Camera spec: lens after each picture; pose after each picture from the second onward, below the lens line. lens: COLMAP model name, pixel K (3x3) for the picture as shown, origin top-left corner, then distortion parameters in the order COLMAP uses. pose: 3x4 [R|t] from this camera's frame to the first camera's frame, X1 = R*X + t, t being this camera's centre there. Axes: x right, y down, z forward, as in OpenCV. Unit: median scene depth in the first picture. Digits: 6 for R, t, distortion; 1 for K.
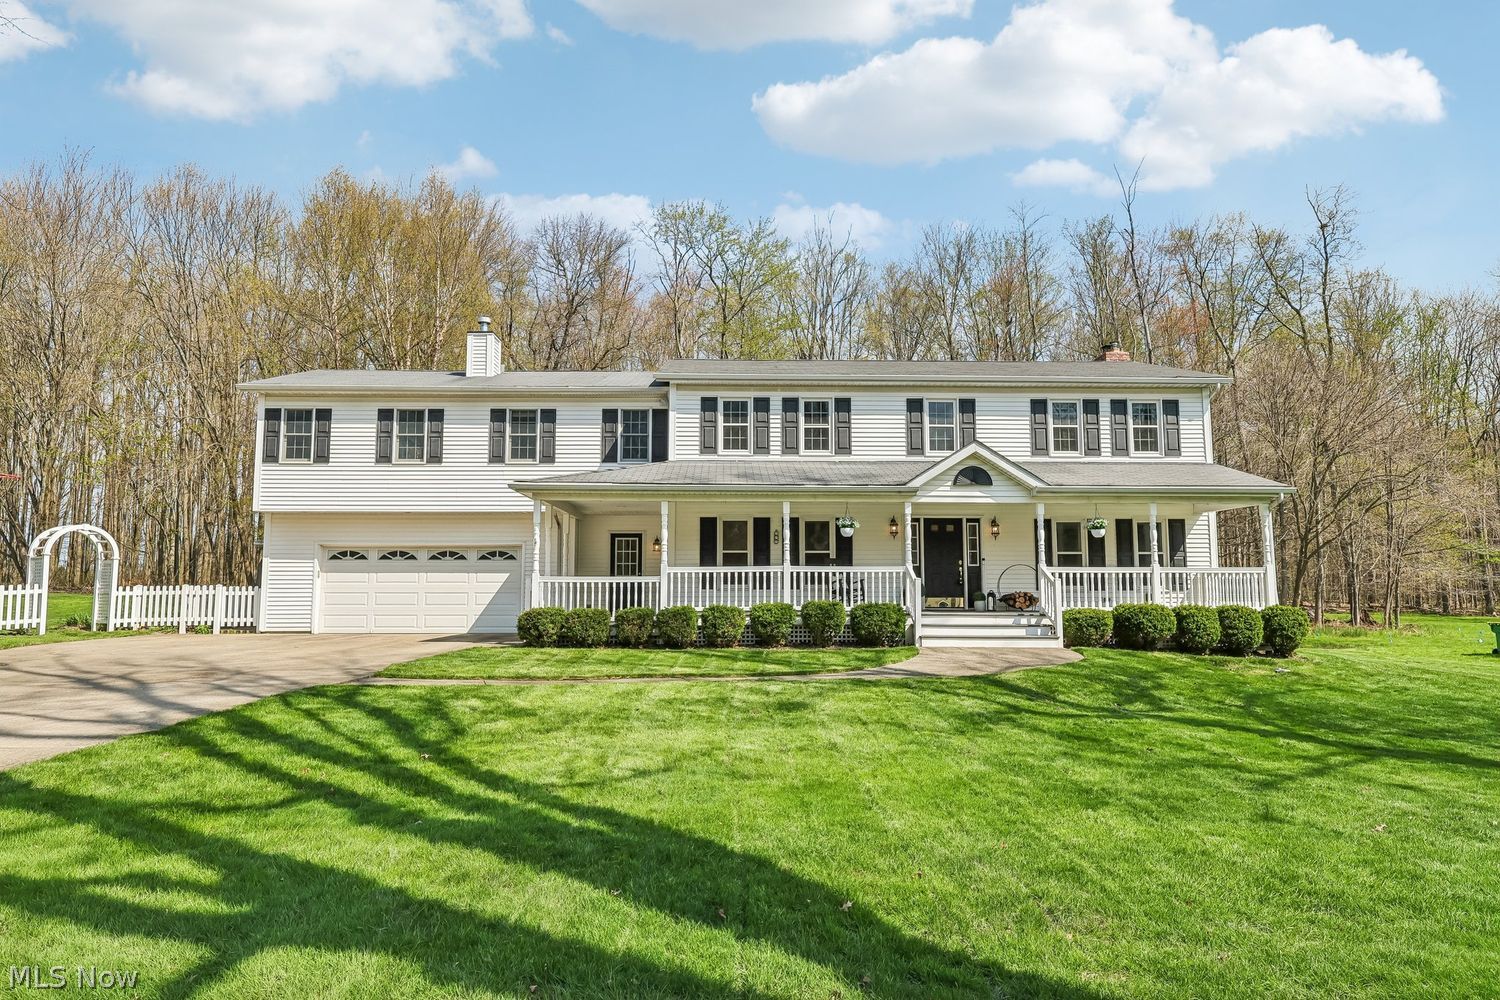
lens RADIAL K [[739.9, 0, 750.0], [0, 739.9, 500.0], [0, 0, 1]] dist [0.056938, -0.000144]
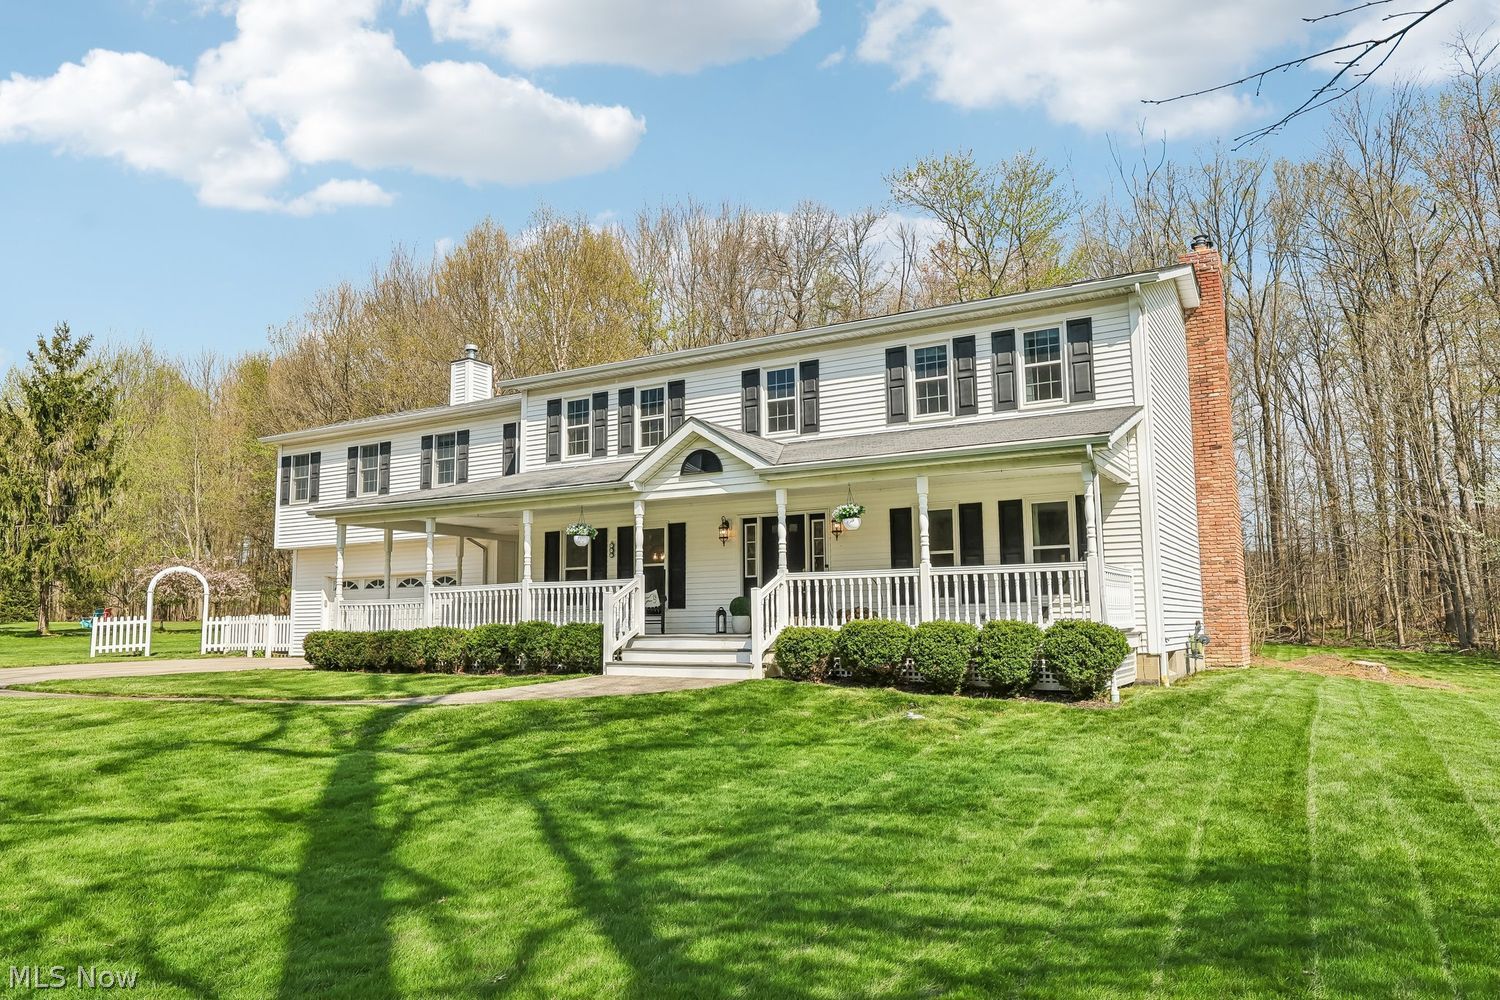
lens RADIAL K [[1038.0, 0, 750.0], [0, 1038.0, 500.0], [0, 0, 1]] dist [-0.001398, -0.000357]
pose [[0.863625, -0.078023, -0.498060, 0.730035], [0.089843, 0.995956, -0.000234, 0.004573], [0.496064, -0.044545, 0.867143, 0.013949]]
